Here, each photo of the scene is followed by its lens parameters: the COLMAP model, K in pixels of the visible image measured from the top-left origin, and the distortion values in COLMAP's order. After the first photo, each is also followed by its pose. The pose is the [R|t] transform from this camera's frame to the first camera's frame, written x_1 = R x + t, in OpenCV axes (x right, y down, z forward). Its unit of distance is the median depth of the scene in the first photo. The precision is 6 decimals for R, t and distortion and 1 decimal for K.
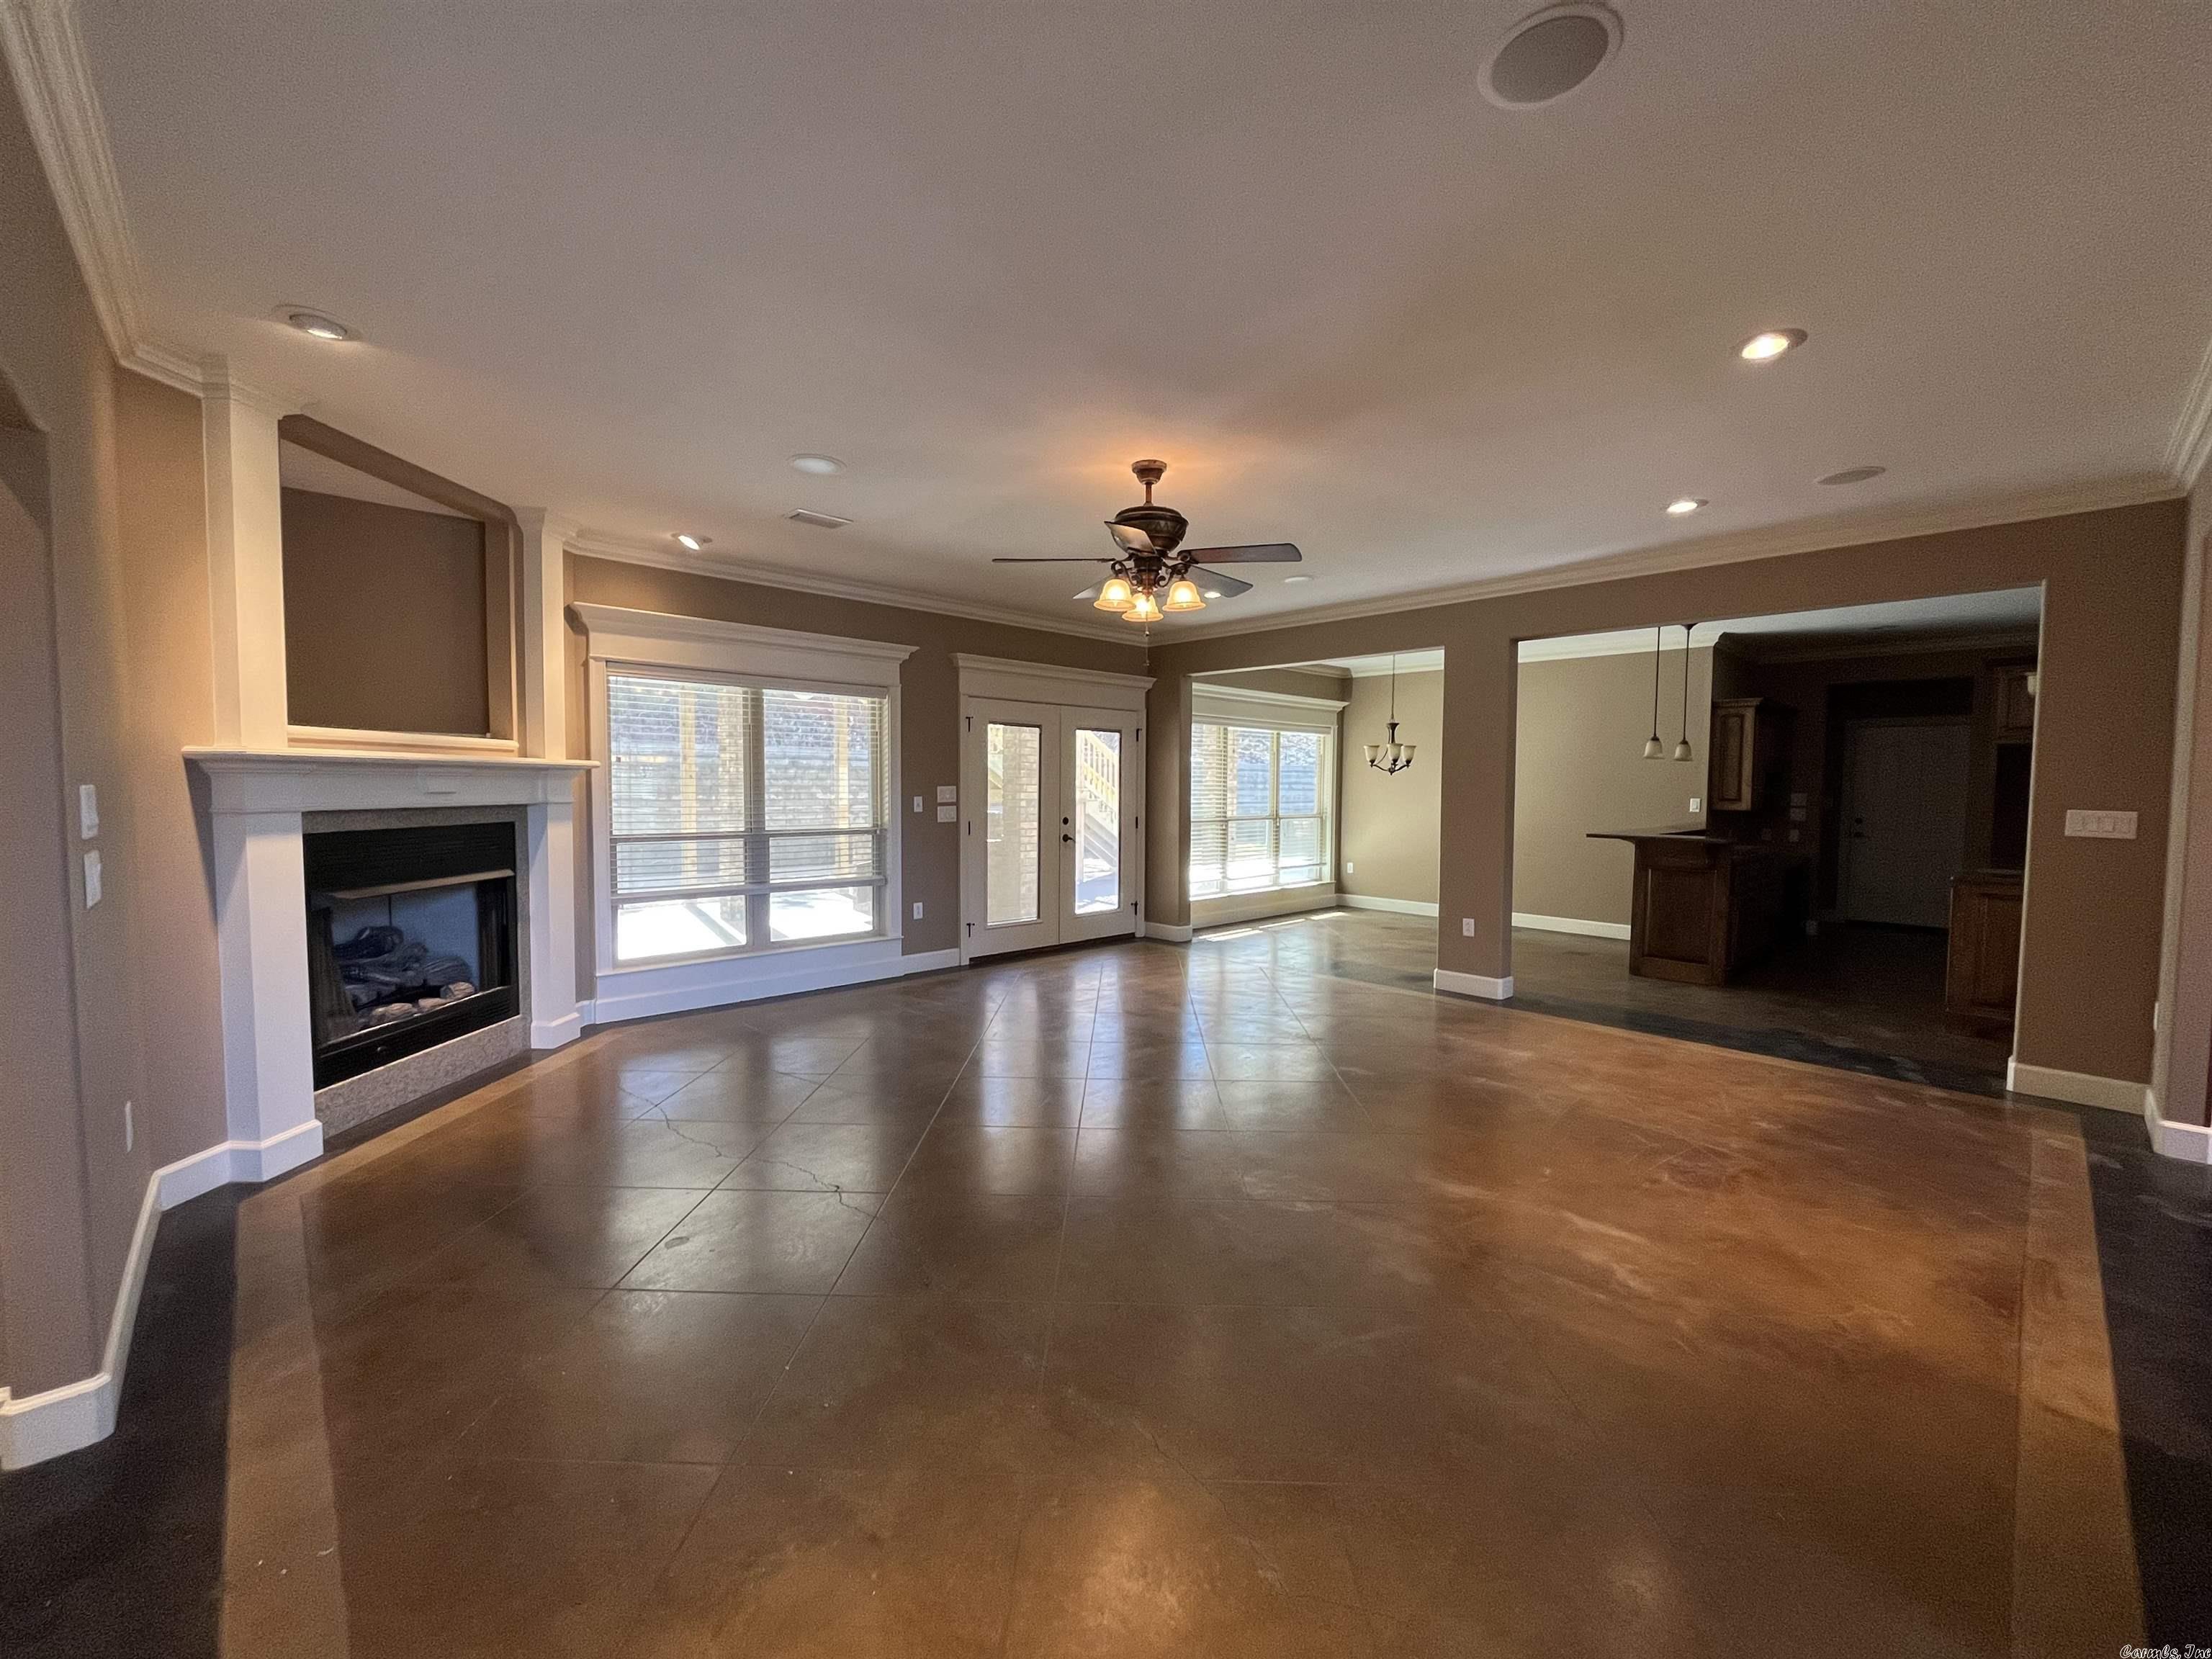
lens RADIAL K [[891.9, 0, 1109.9], [0, 891.9, 829.7], [0, 0, 1]] dist [-0.002964, -0.000554]
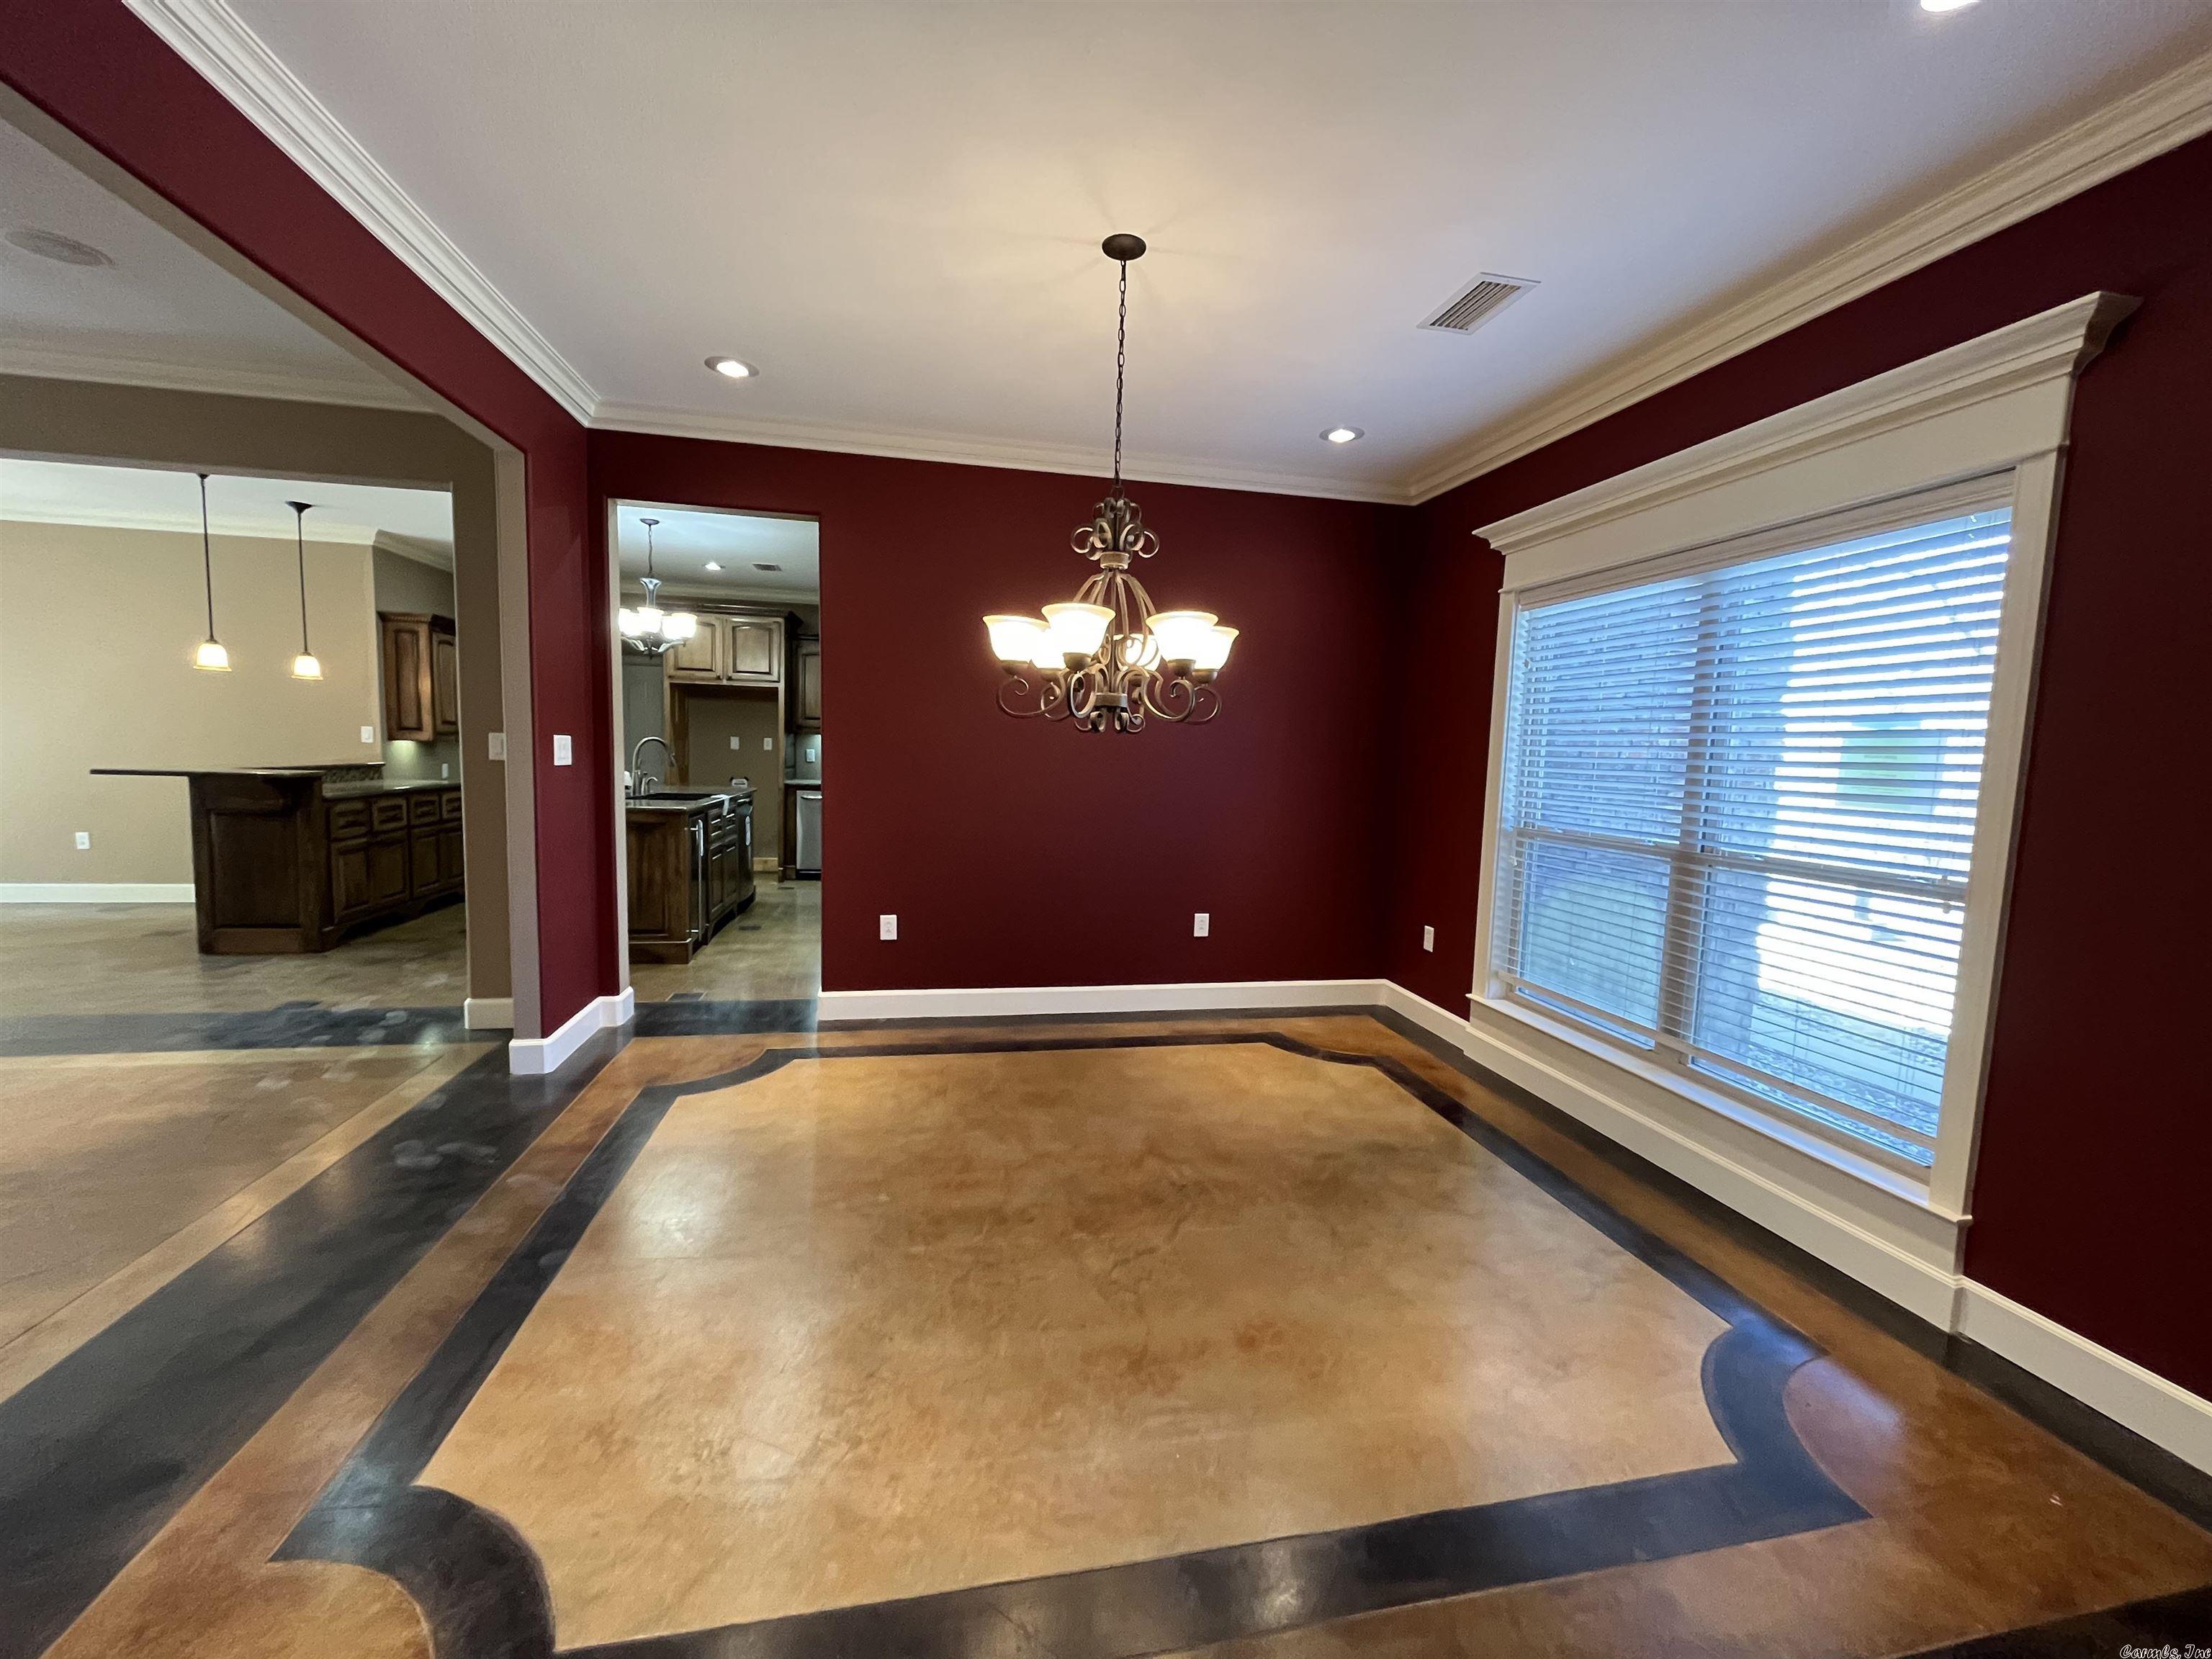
lens RADIAL K [[891.9, 0, 1107.1], [0, 891.9, 830.8], [0, 0, 1]] dist [-0.002964, -0.000554]
pose [[0.529543, -0.072302, 0.845196, 0.406898], [0.014788, 0.996996, 0.076022, 0.013049], [-0.848154, -0.027759, 0.529022, -0.058521]]
